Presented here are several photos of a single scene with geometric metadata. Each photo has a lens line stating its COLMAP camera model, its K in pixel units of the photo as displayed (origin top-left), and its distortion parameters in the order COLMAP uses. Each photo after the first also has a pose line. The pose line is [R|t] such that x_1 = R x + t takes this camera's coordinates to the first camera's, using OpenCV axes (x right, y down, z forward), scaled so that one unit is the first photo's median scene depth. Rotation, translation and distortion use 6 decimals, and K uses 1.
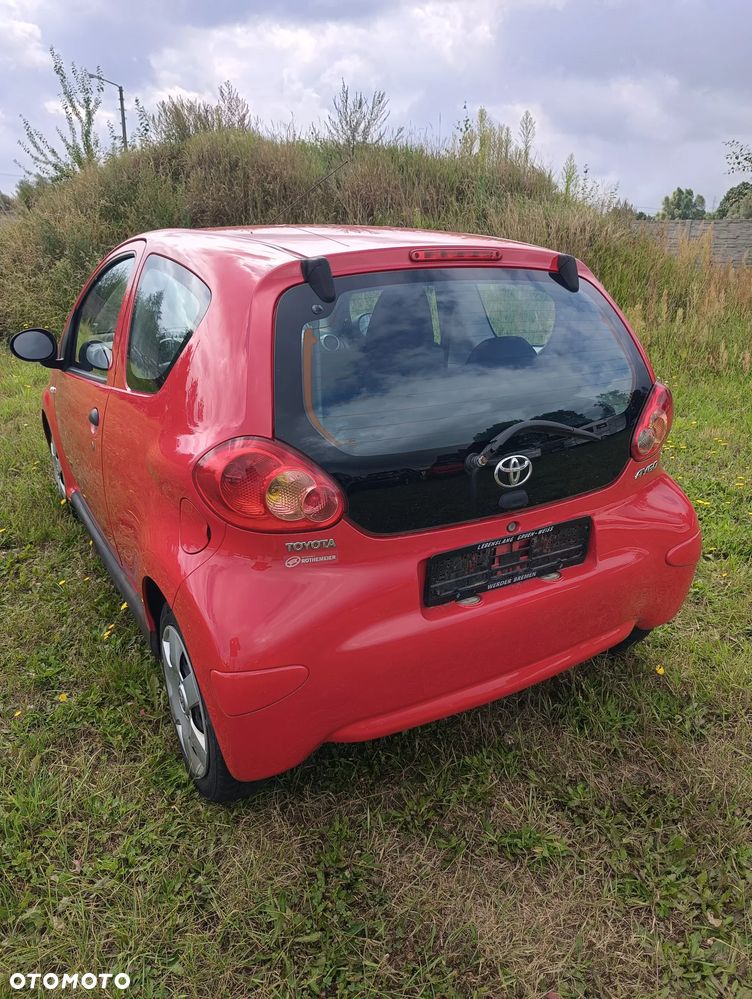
lens RADIAL K [[712.6, 0, 368.8], [0, 712.6, 506.6], [0, 0, 1]] dist [0.031900, -0.041735]
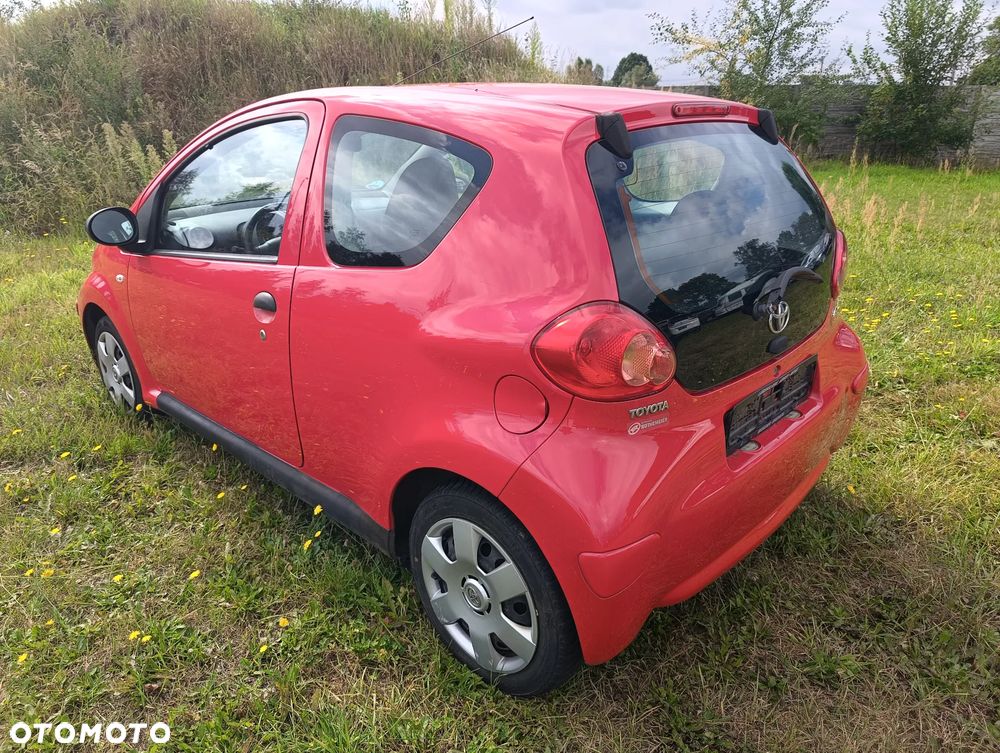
lens RADIAL K [[713.4, 0, 481.0], [0, 713.4, 376.3], [0, 0, 1]] dist [0.031900, -0.041735]
pose [[0.956557, -0.107689, 0.270927, -0.474962], [0.107312, 0.994093, 0.016253, -0.026362], [-0.271076, 0.013527, 0.962463, 0.108366]]
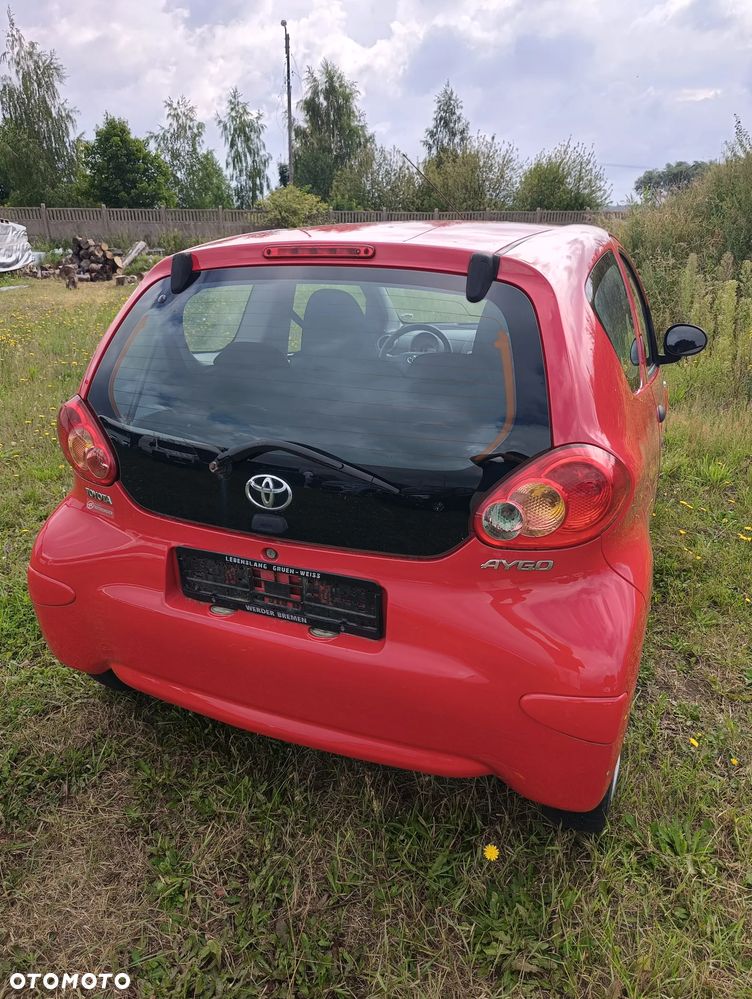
lens RADIAL K [[712.6, 0, 384.6], [0, 712.6, 500.9], [0, 0, 1]] dist [0.031900, -0.041735]
pose [[0.597905, 0.272331, -0.753887, 0.931926], [-0.279476, 0.952324, 0.122363, -0.182380], [0.751268, 0.137532, 0.645509, 0.511043]]
